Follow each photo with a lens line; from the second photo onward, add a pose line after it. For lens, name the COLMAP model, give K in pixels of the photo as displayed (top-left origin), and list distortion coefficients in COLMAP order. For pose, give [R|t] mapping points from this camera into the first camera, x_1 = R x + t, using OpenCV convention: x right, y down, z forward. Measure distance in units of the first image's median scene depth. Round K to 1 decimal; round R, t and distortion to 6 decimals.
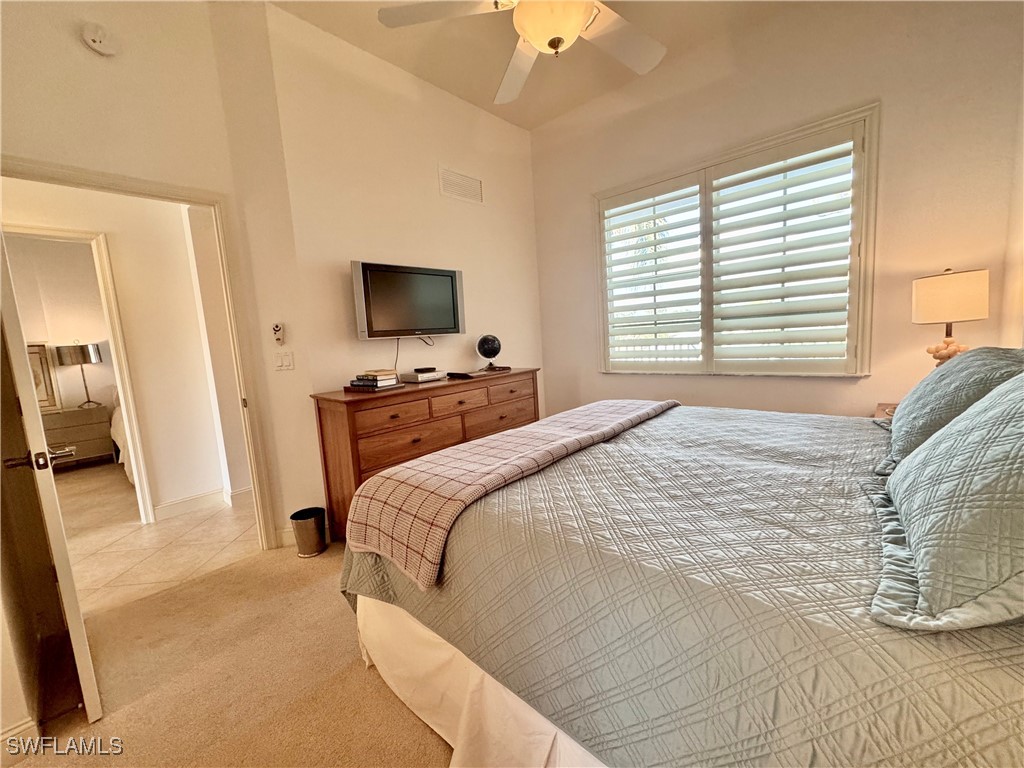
lens RADIAL K [[409.2, 0, 509.5], [0, 409.2, 382.5], [0, 0, 1]] dist [-0.001349, -0.000118]
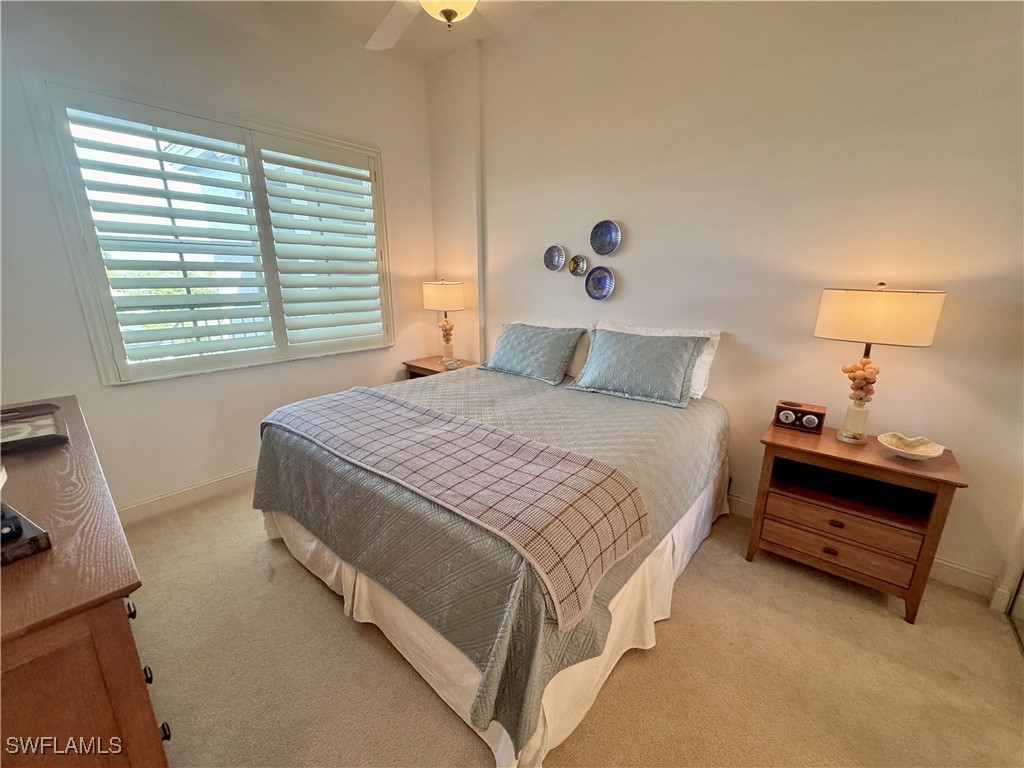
lens RADIAL K [[409.2, 0, 513.4], [0, 409.2, 386.9], [0, 0, 1]] dist [-0.001349, -0.000118]
pose [[-0.038542, -0.197516, 0.979542, -0.511900], [0.120807, 0.972159, 0.200781, -0.094977], [-0.991928, 0.126074, -0.013607, 0.519968]]
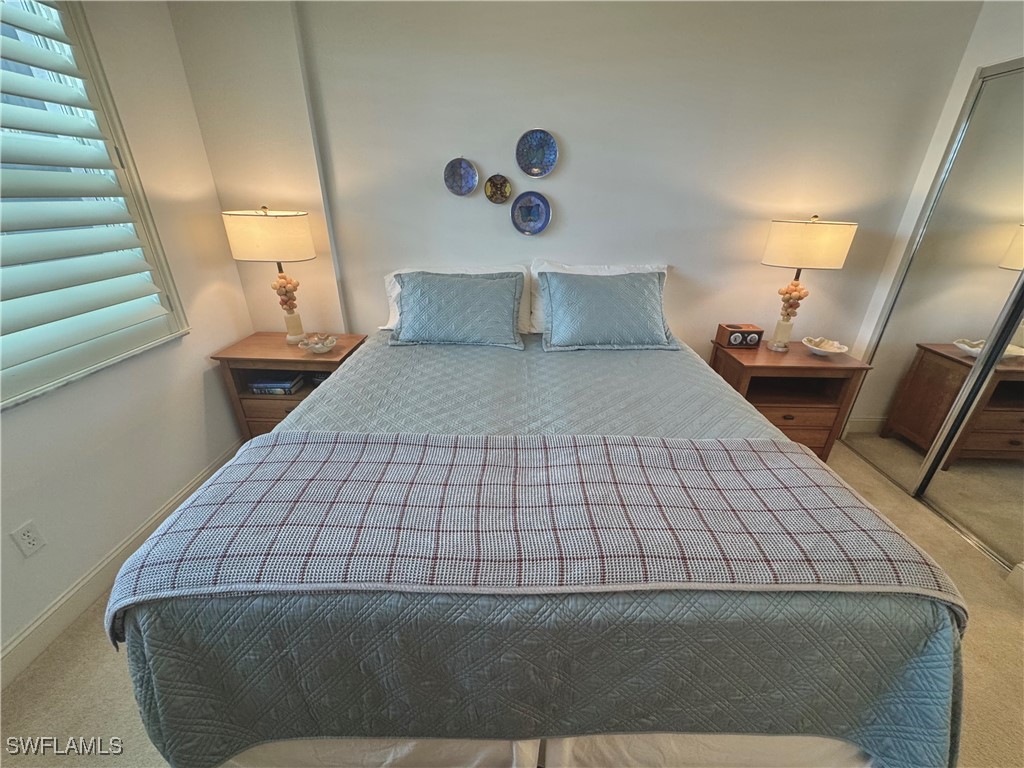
lens RADIAL K [[409.2, 0, 514.1], [0, 409.2, 386.2], [0, 0, 1]] dist [-0.001349, -0.000118]
pose [[-0.663662, -0.267579, 0.698537, -0.138951], [0.117337, 0.885034, 0.450497, -0.178305], [-0.738772, 0.380942, -0.555967, 0.860229]]
